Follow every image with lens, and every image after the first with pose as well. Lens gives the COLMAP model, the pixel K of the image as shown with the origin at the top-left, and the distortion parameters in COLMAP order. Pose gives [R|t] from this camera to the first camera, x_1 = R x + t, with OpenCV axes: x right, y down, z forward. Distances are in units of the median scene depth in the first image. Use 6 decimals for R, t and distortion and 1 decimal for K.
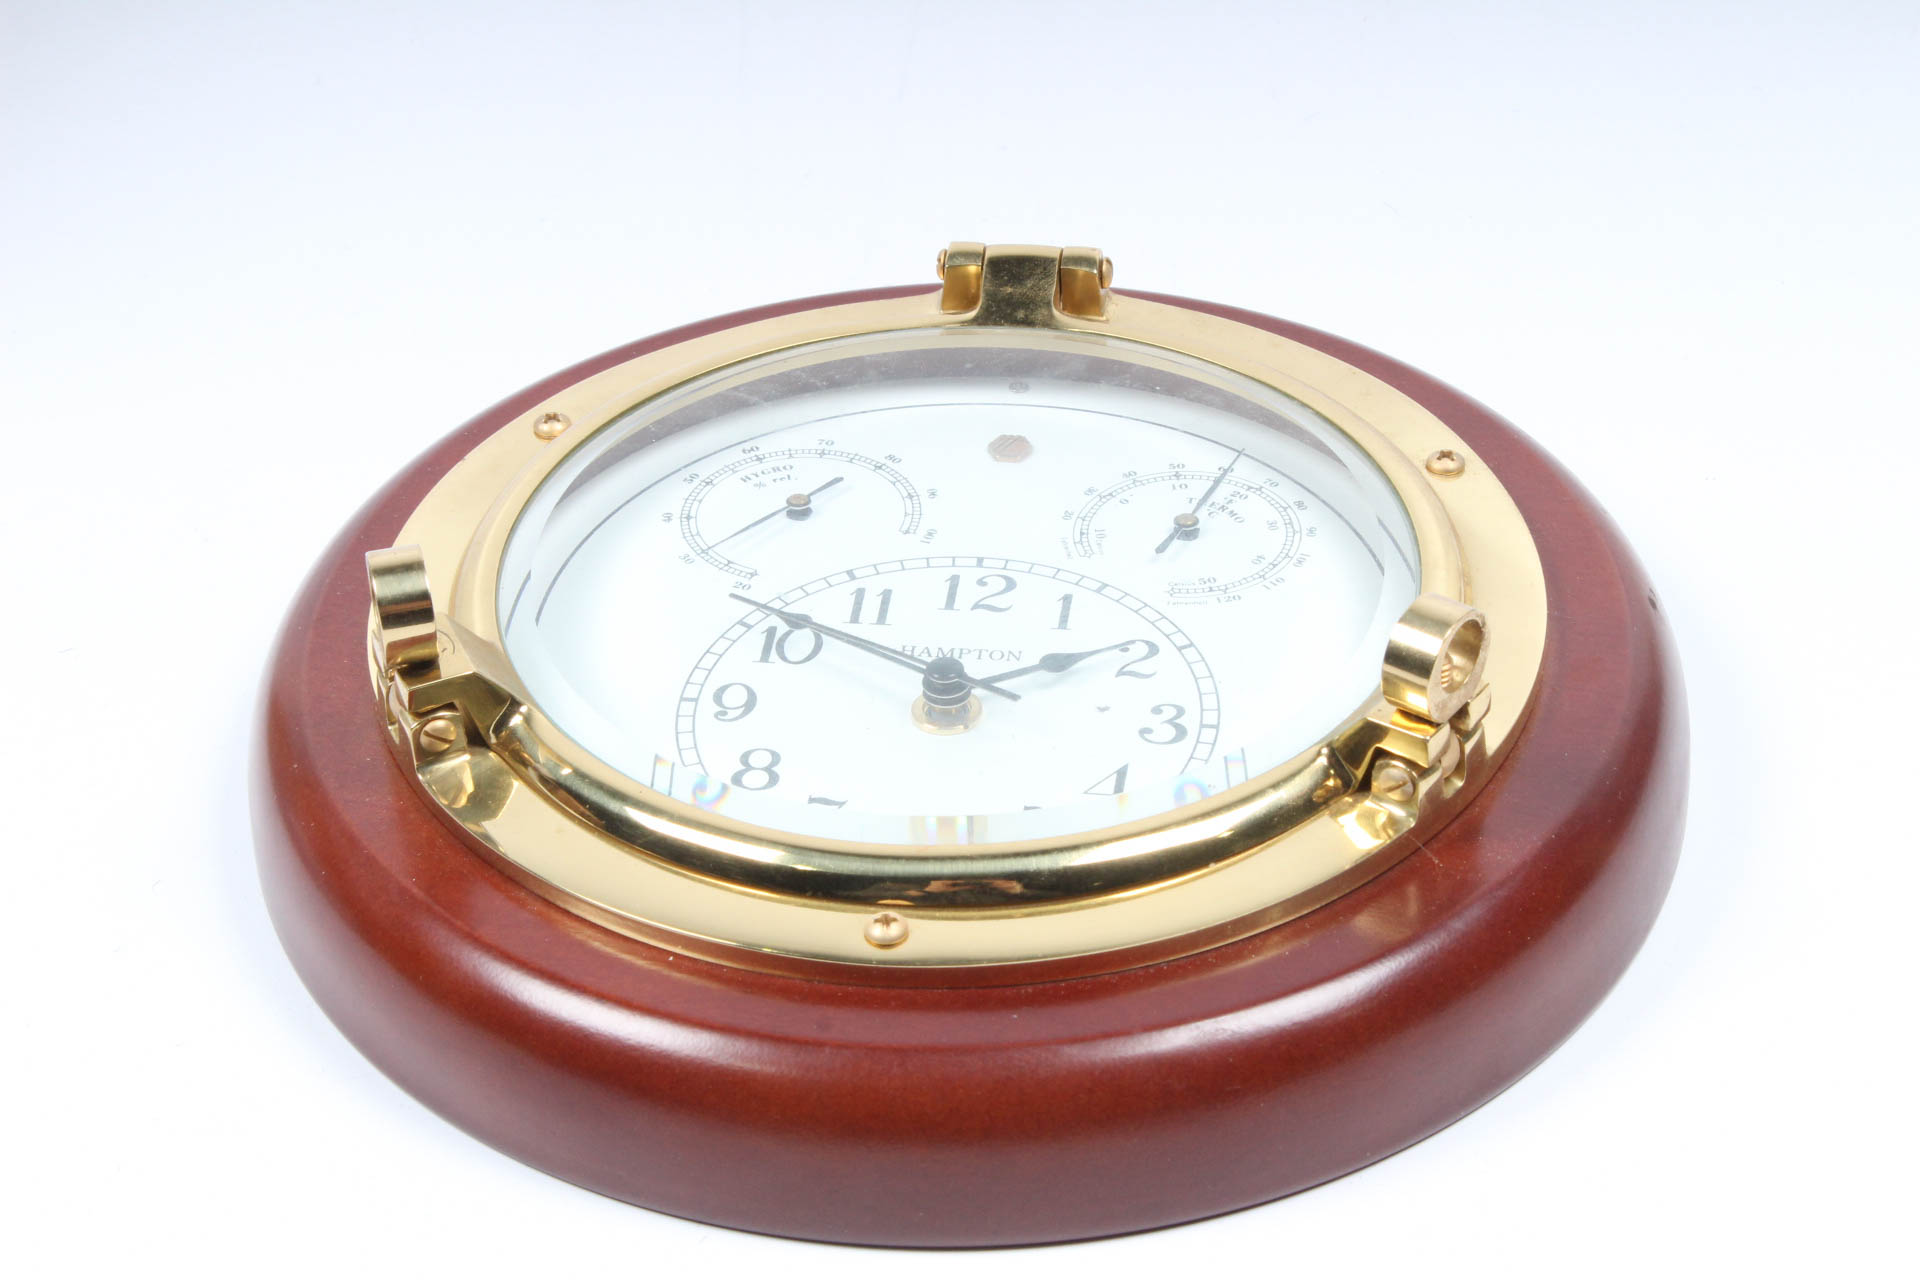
lens RADIAL K [[4260.9, 0, 960.0], [0, 4260.9, 640.0], [0, 0, 1]] dist [0.065827, 0.138193]
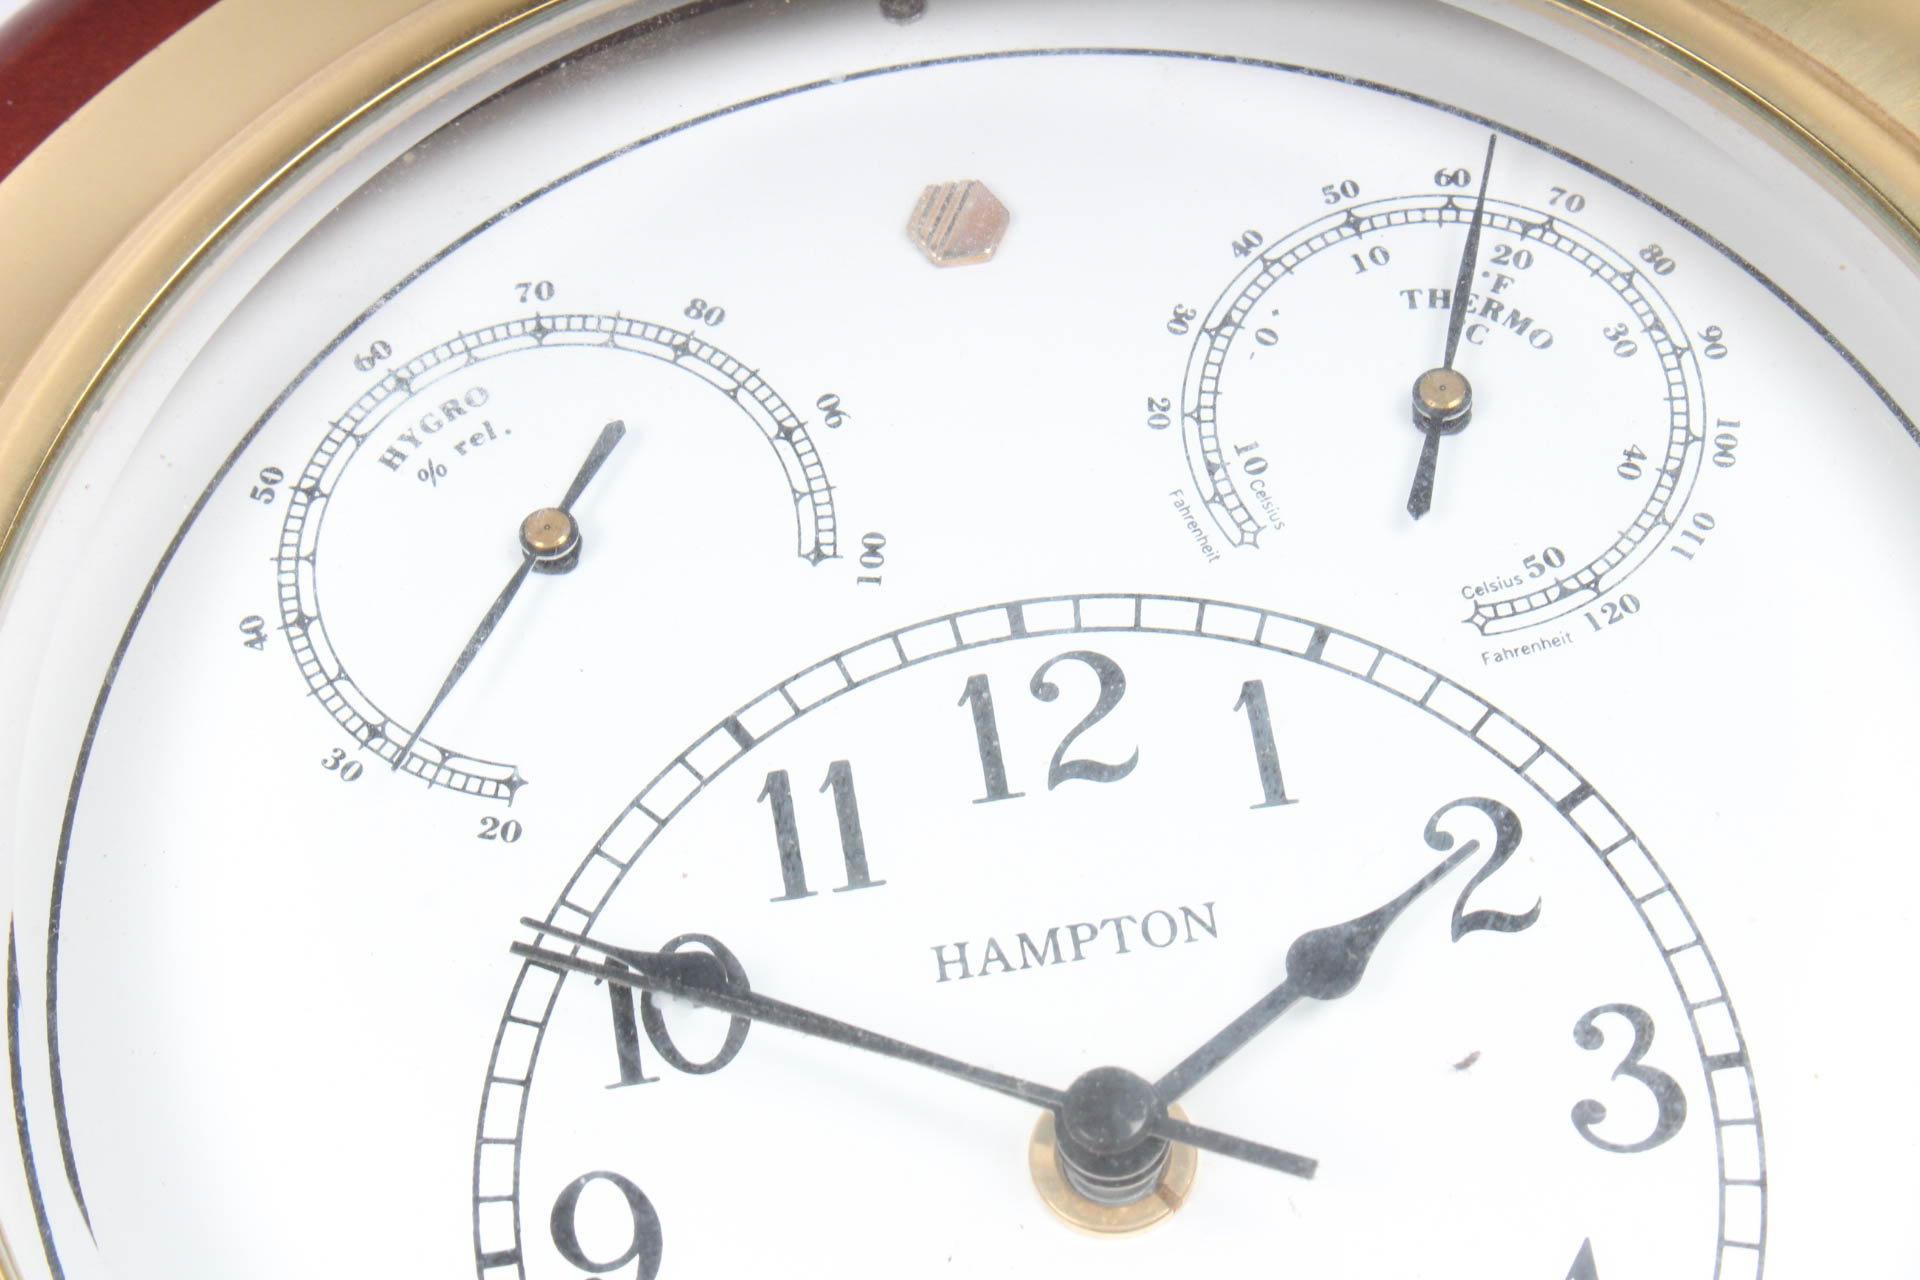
lens RADIAL K [[4260.9, 0, 960.0], [0, 4260.9, 640.0], [0, 0, 1]] dist [0.065827, 0.138193]
pose [[0.961102, -0.251931, 0.113200, -0.049757], [0.179912, 0.882032, 0.435490, -0.203768], [-0.209559, -0.398184, 0.893048, 0.609745]]
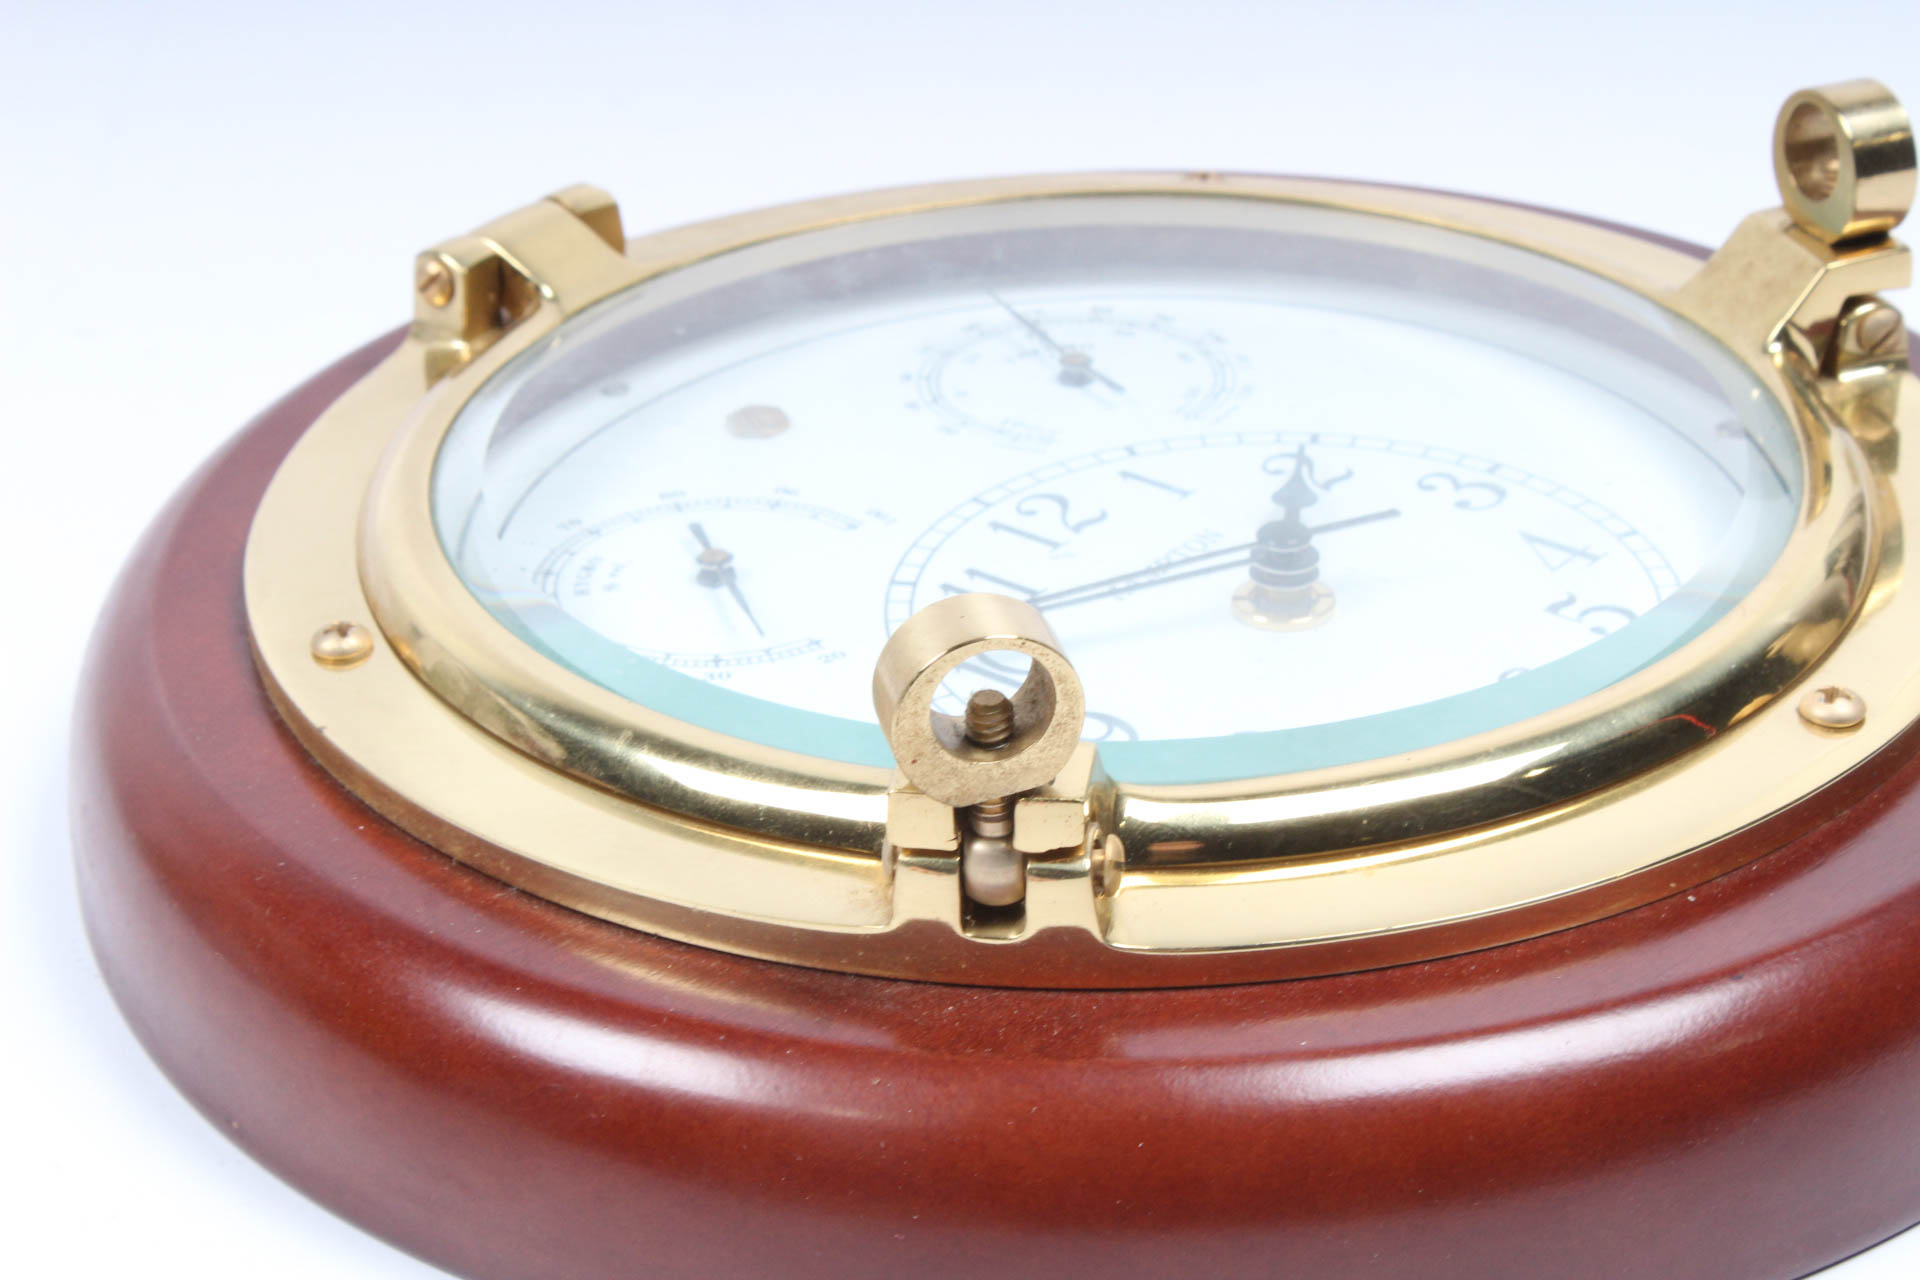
lens RADIAL K [[4260.9, 0, 960.0], [0, 4260.9, 640.0], [0, 0, 1]] dist [0.065827, 0.138193]
pose [[0.521998, -0.388383, 0.759392, -0.521716], [0.504260, 0.858585, 0.092492, -0.063830], [-0.687925, 0.334650, 0.644025, 0.563701]]
